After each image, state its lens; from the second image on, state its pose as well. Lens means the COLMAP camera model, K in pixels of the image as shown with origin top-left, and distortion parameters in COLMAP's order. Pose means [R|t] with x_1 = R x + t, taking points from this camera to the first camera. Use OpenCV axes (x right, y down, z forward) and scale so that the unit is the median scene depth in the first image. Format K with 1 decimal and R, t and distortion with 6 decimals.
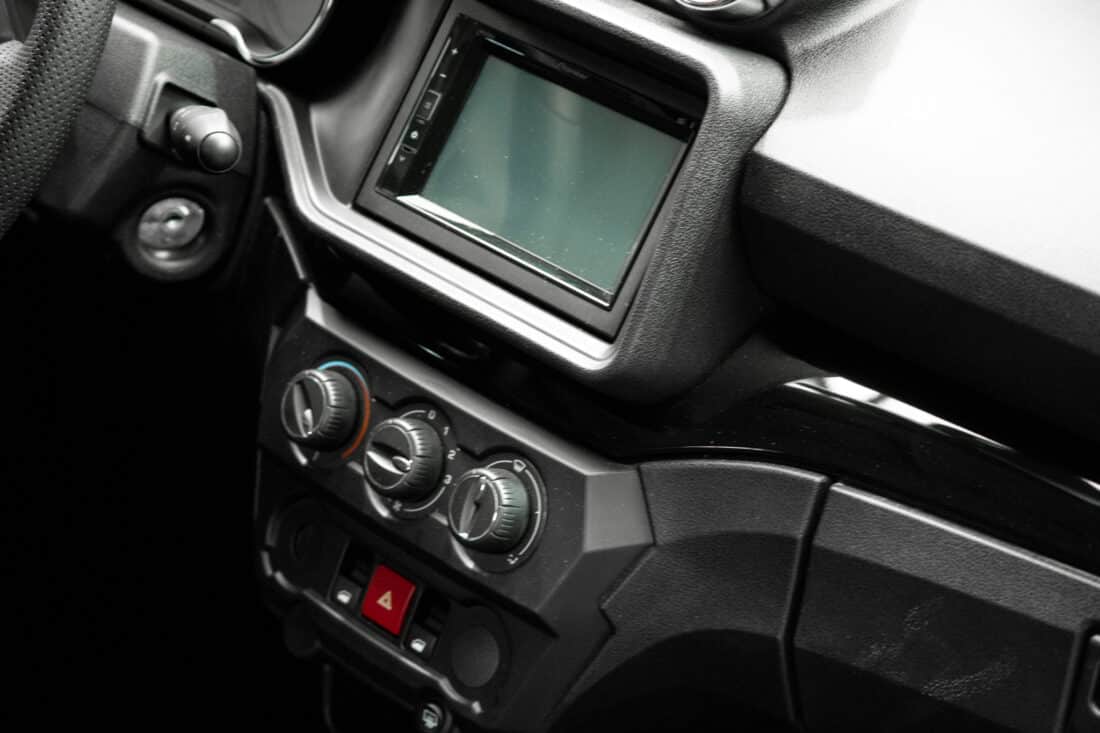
lens RADIAL K [[3364.6, 0, 550.0], [0, 3364.6, 366.5], [0, 0, 1]] dist [-0.249748, -1.048334]
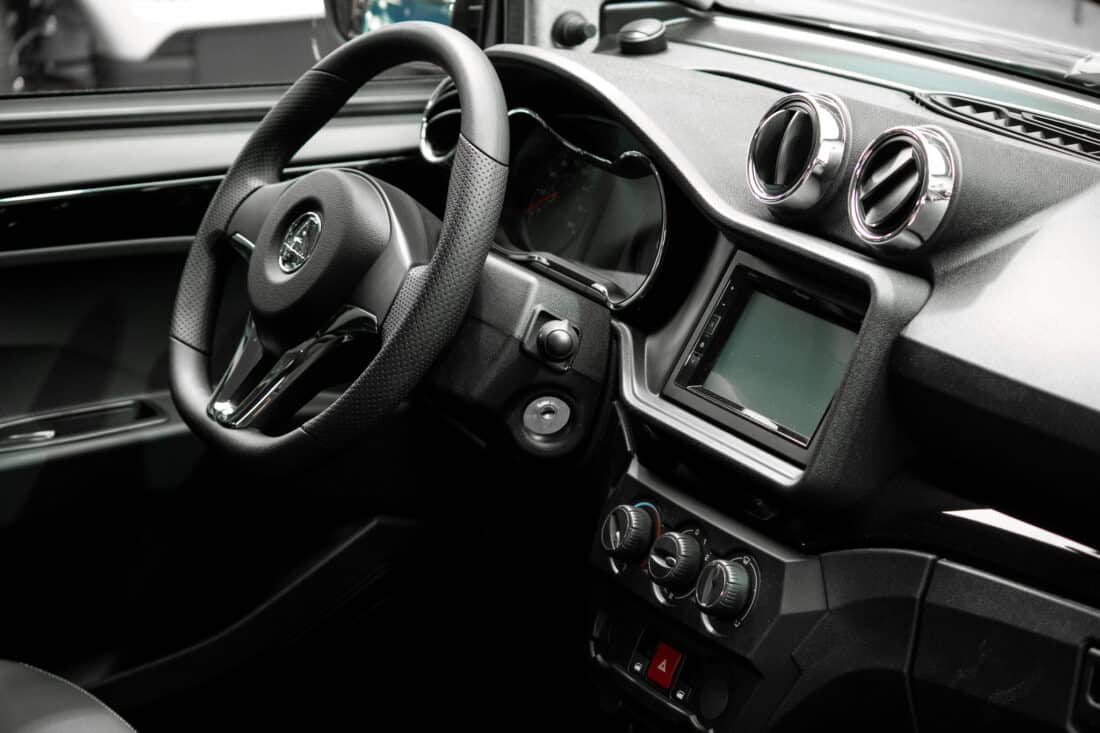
lens RADIAL K [[3364.6, 0, 550.0], [0, 3364.6, 366.5], [0, 0, 1]] dist [-0.249748, -1.048334]
pose [[0.971107, 0.022058, -0.237624, 0.243756], [-0.066959, 0.980906, -0.182592, 0.211821], [0.229059, 0.193227, 0.954042, -0.395964]]
